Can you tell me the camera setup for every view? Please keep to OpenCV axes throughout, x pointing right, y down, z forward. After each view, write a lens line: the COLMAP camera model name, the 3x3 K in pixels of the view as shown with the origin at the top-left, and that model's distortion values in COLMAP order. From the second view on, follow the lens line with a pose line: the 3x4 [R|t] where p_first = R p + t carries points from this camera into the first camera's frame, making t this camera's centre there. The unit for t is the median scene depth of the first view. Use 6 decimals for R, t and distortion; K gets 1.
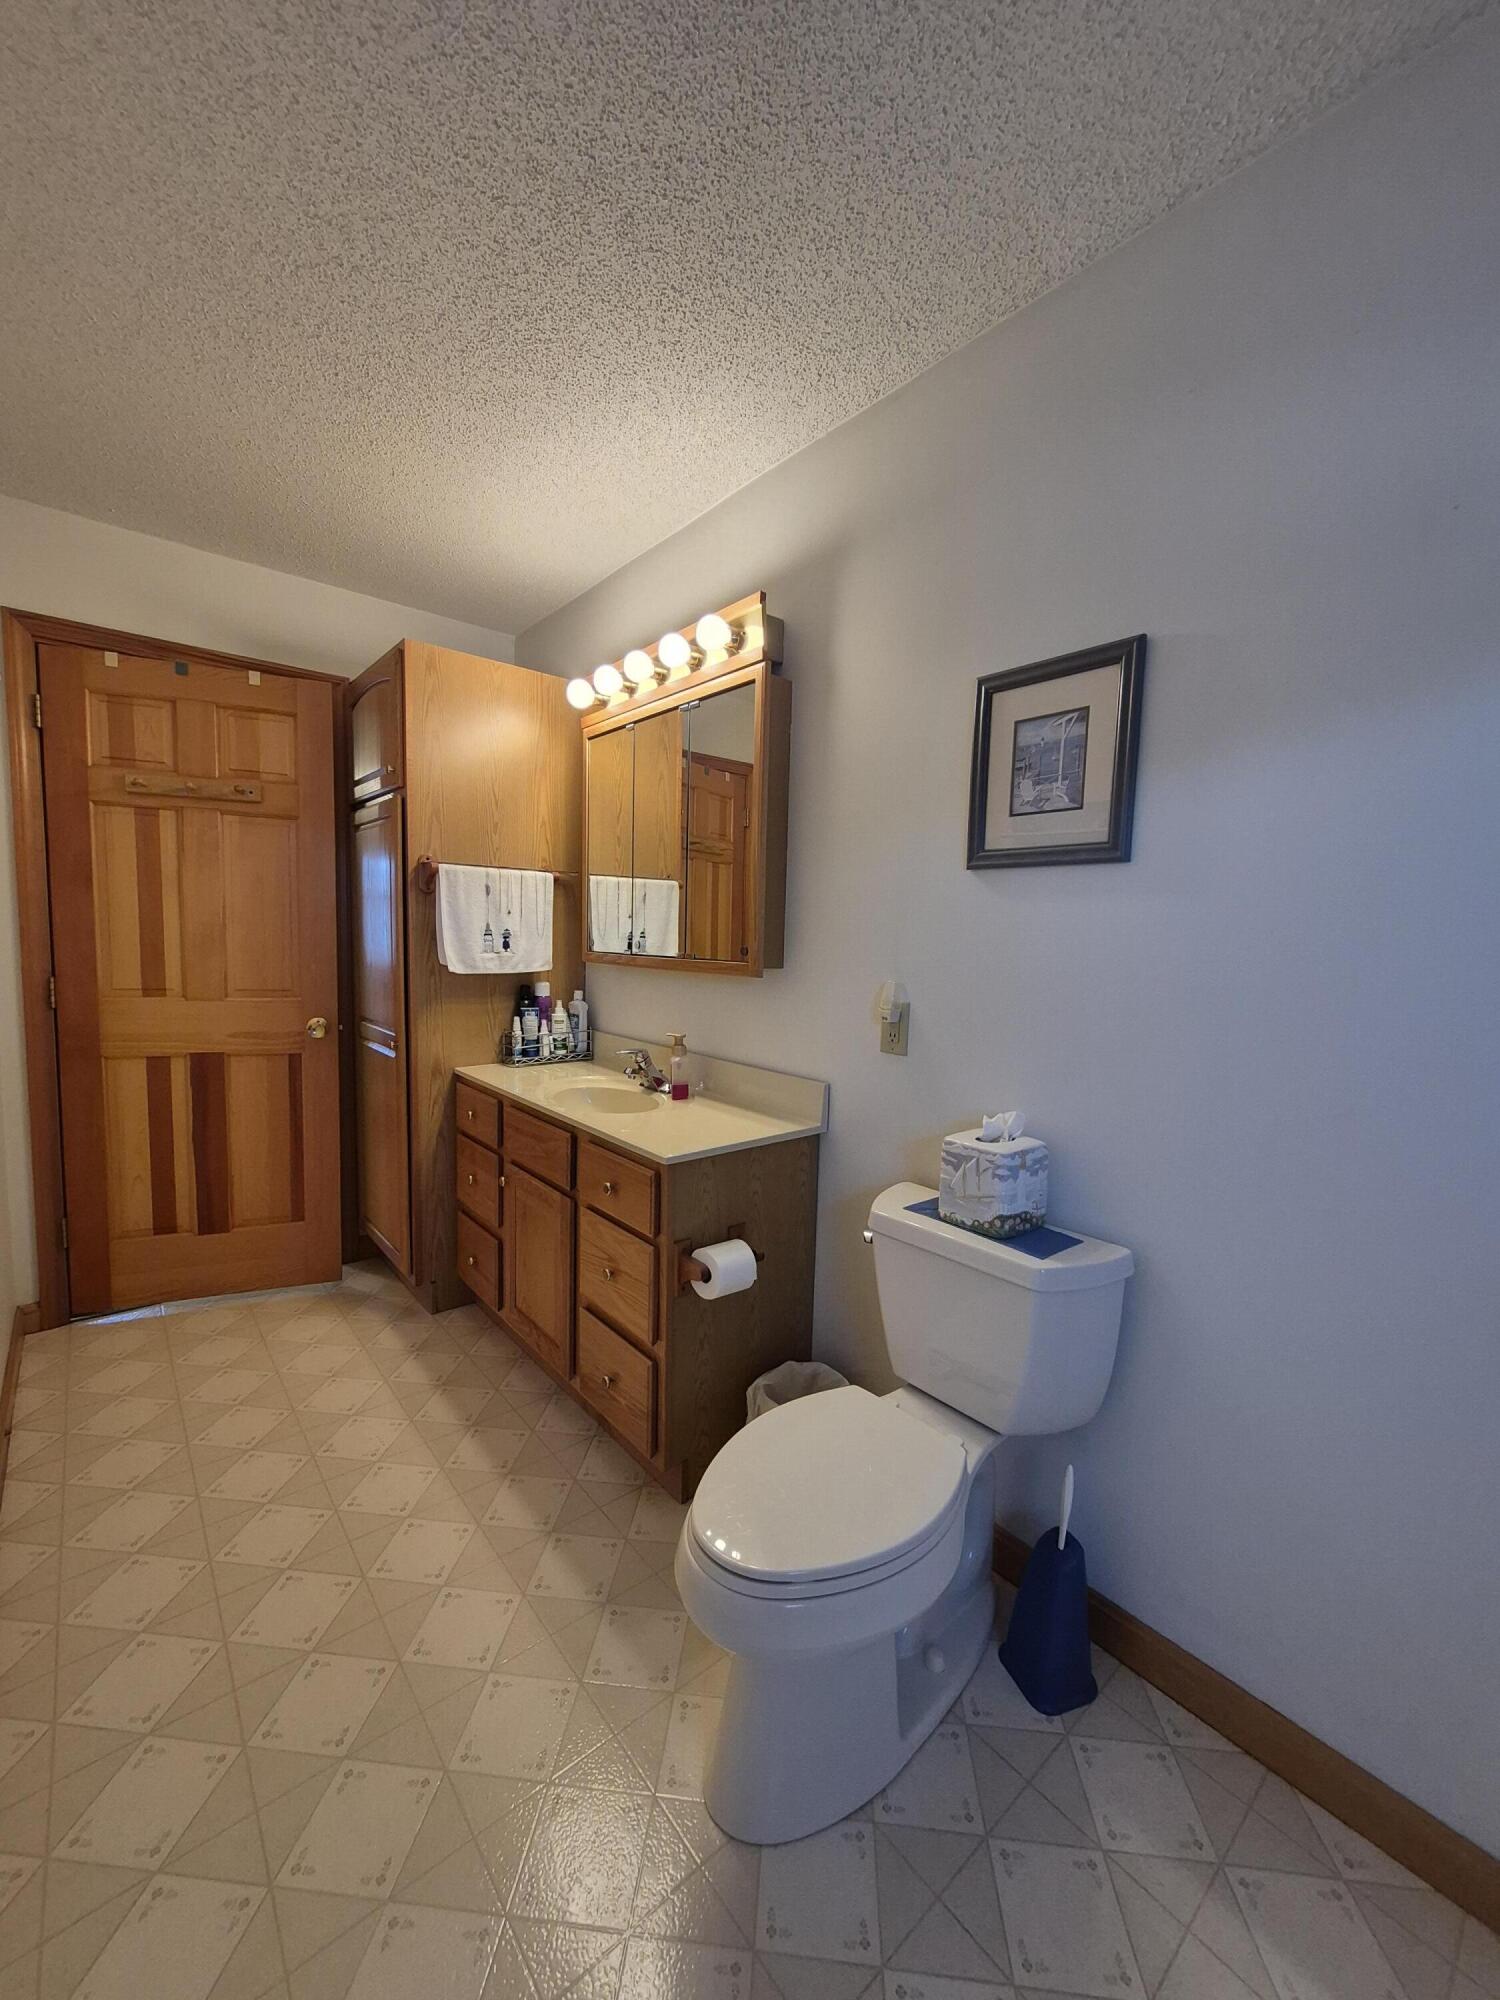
lens RADIAL K [[783.7, 0, 750.2], [0, 783.7, 1010.2], [0, 0, 1]] dist [-0.000538, 0.000683]
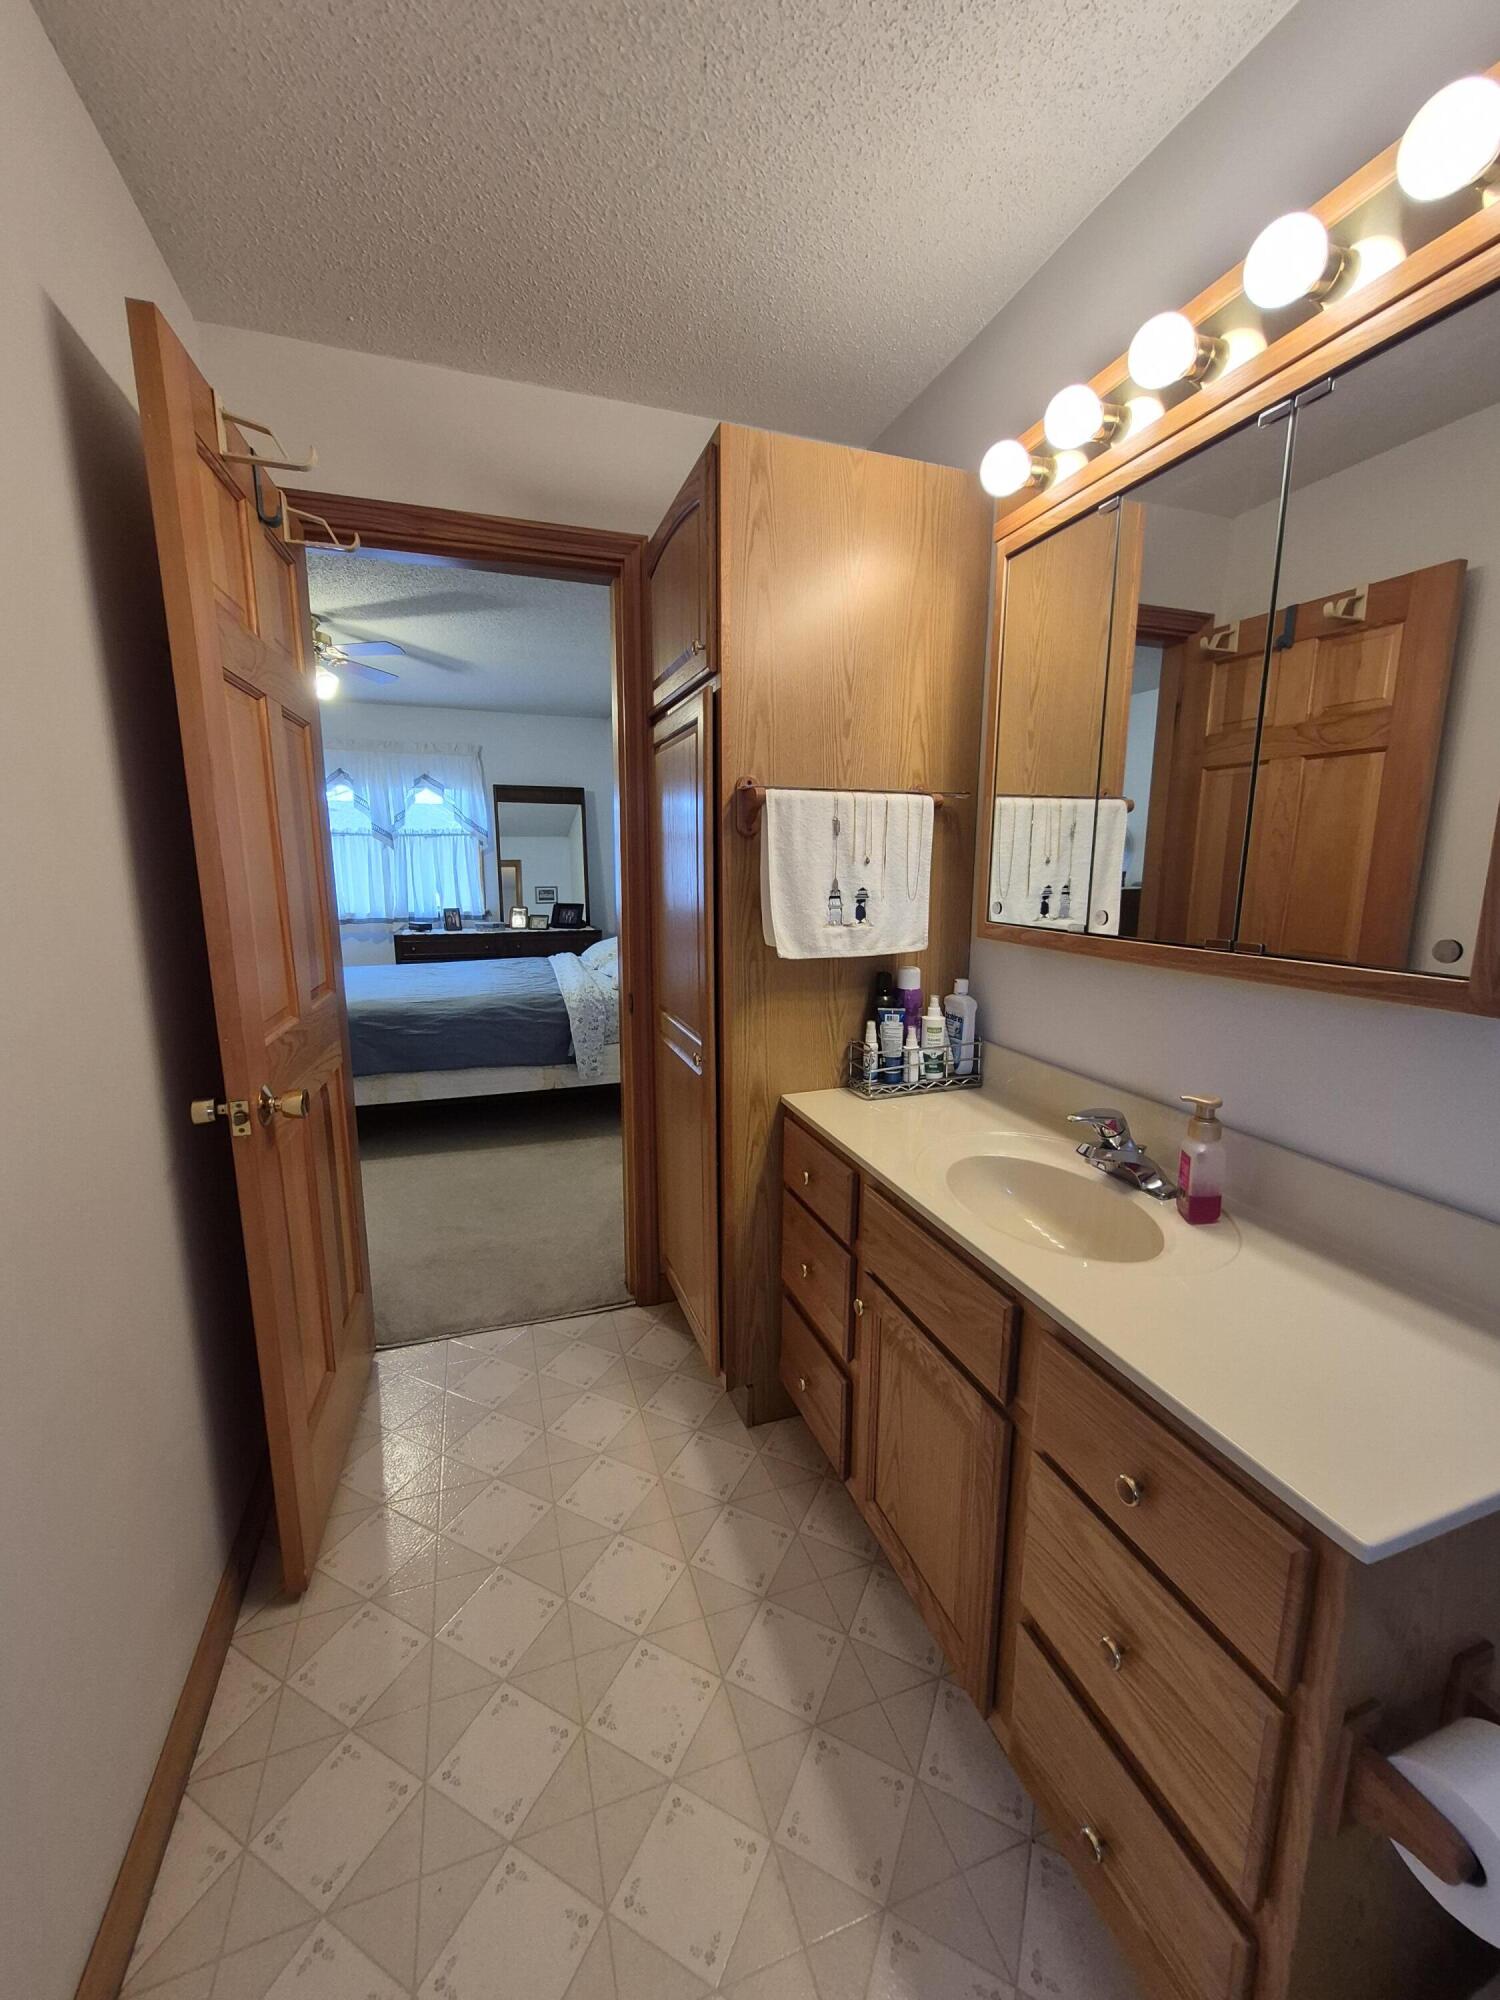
lens RADIAL K [[783.7, 0, 756.9], [0, 783.7, 1008.7], [0, 0, 1]] dist [-0.000538, 0.000683]
pose [[0.937038, 0.040793, -0.346836, -0.162434], [-0.011499, 0.996220, 0.086104, -0.058439], [0.349037, -0.076694, 0.933965, 0.357730]]
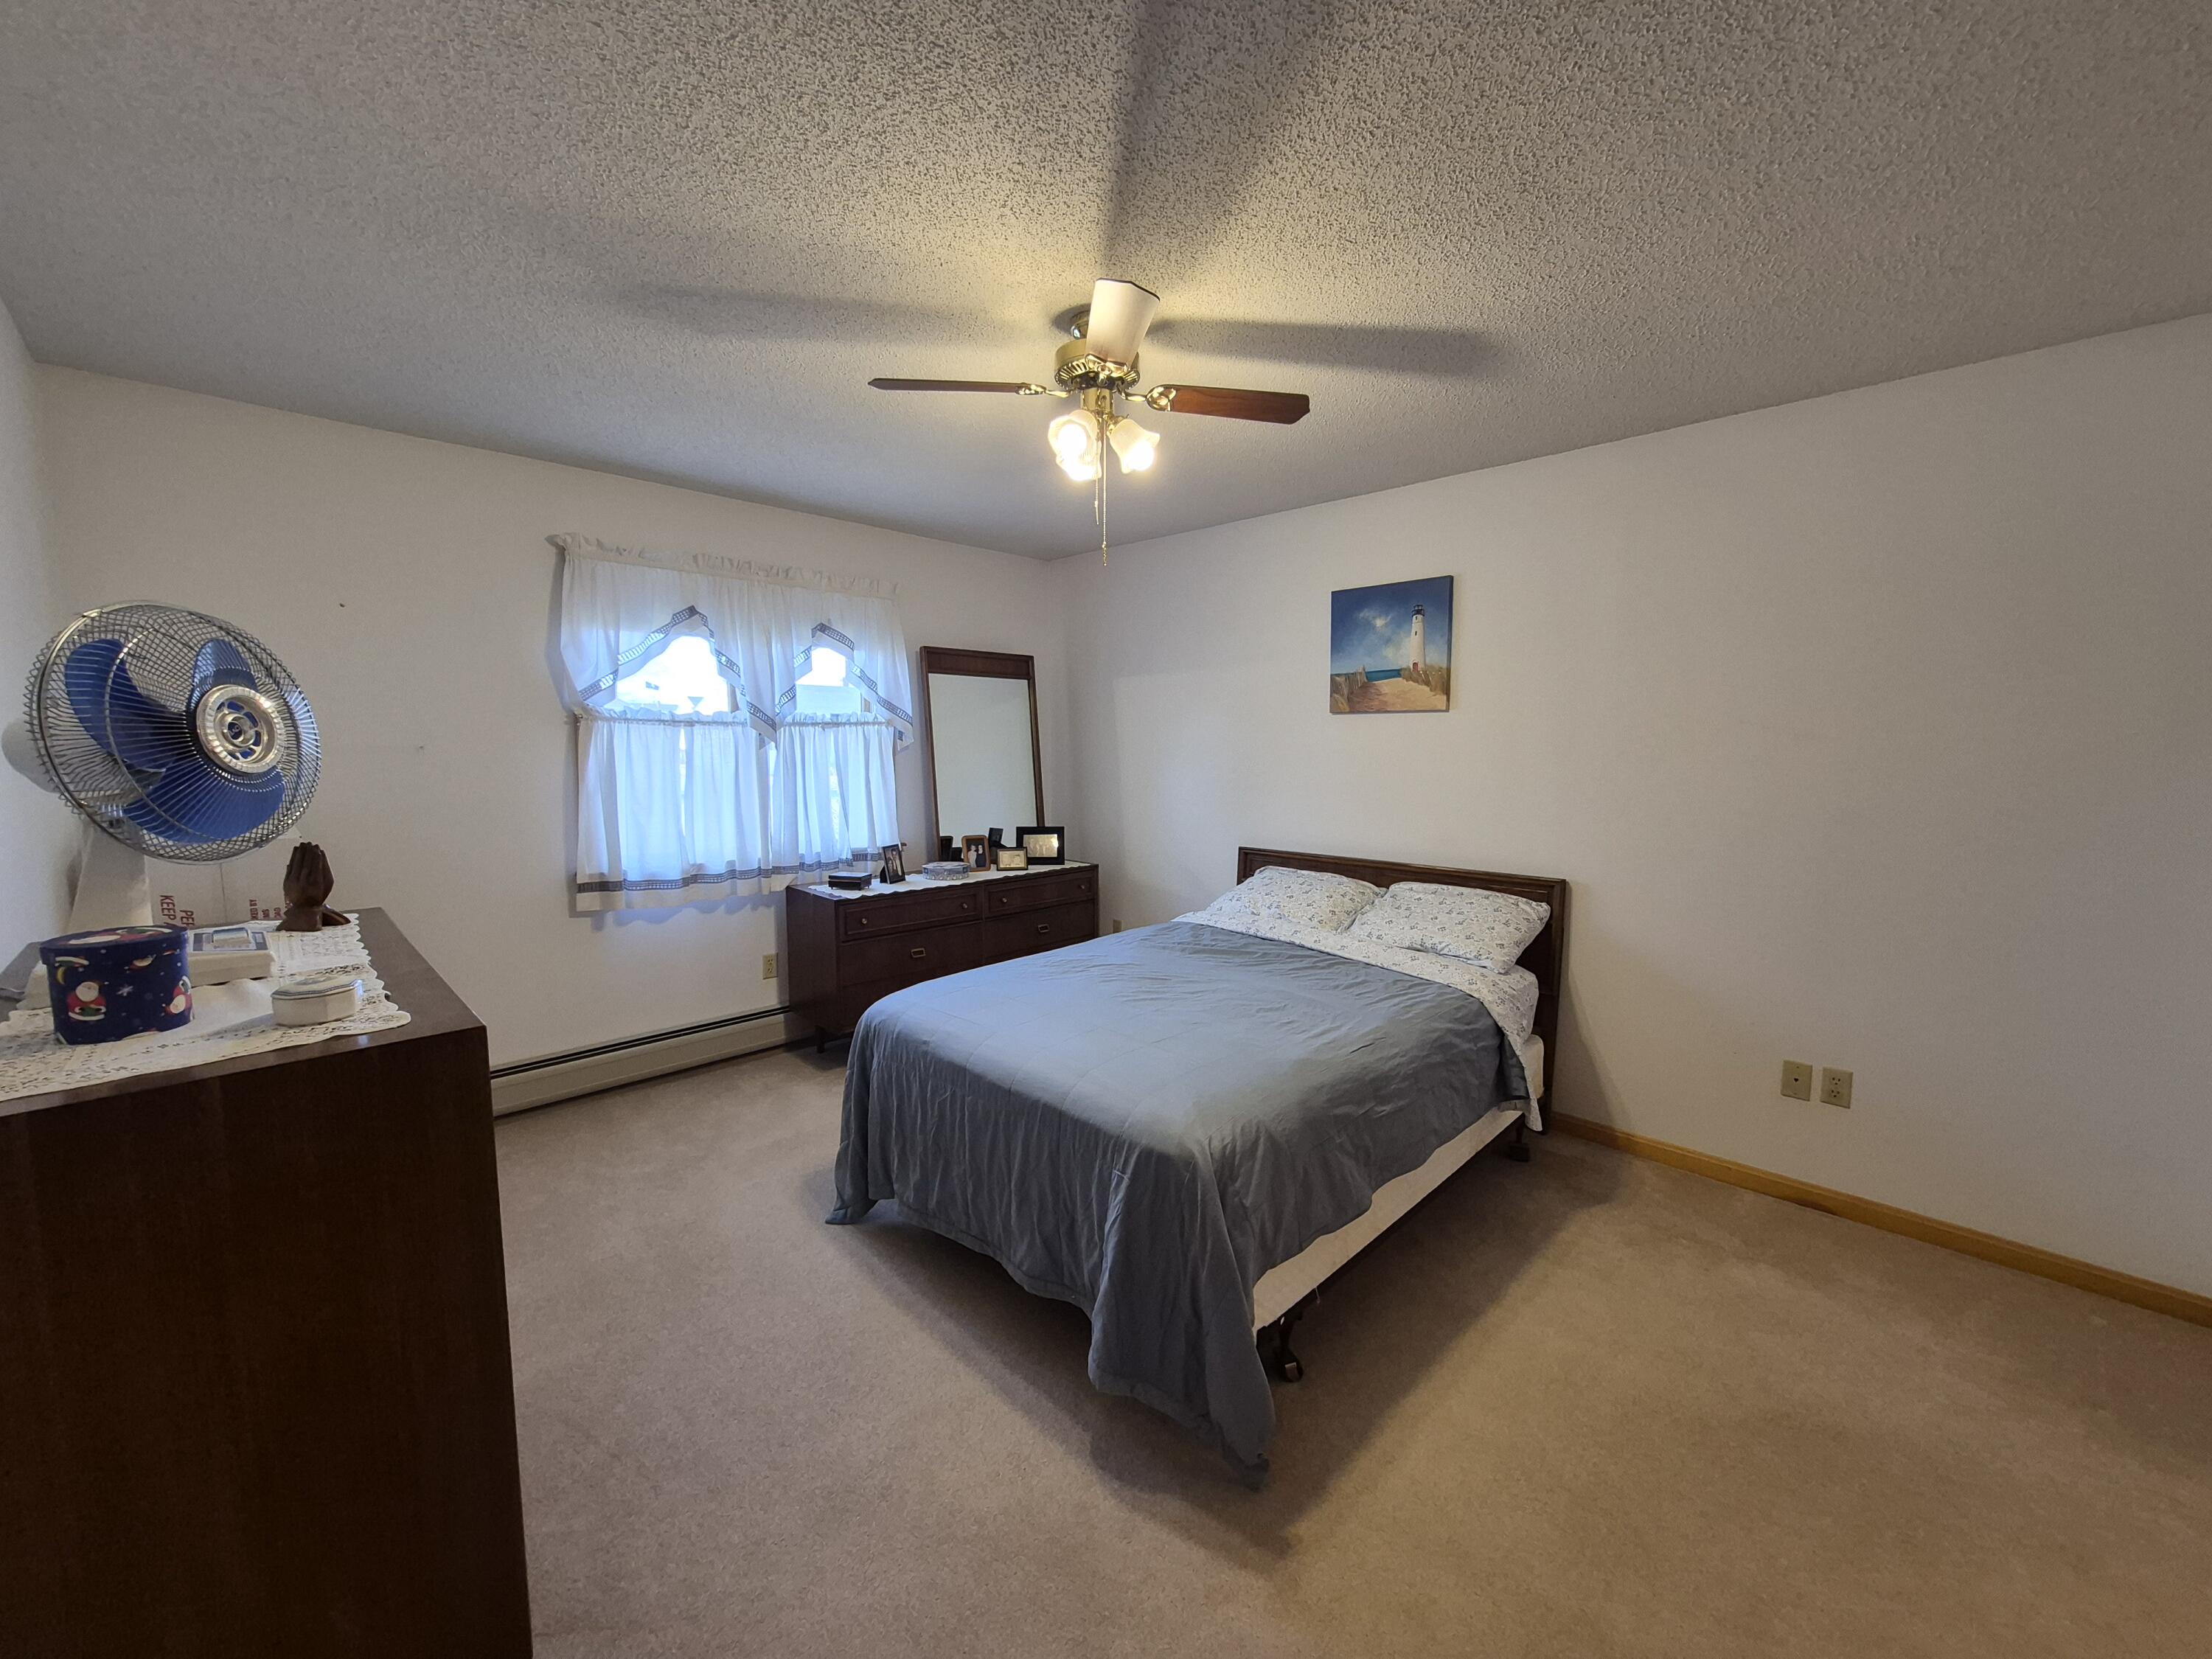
lens RADIAL K [[866.8, 0, 1103.2], [0, 866.8, 822.4], [0, 0, 1]] dist [-0.000538, 0.000683]
pose [[0.995659, -0.034909, 0.086284, -1.530136], [0.034782, 0.999390, 0.002980, -0.172376], [-0.086336, 0.000034, 0.996266, 0.659138]]
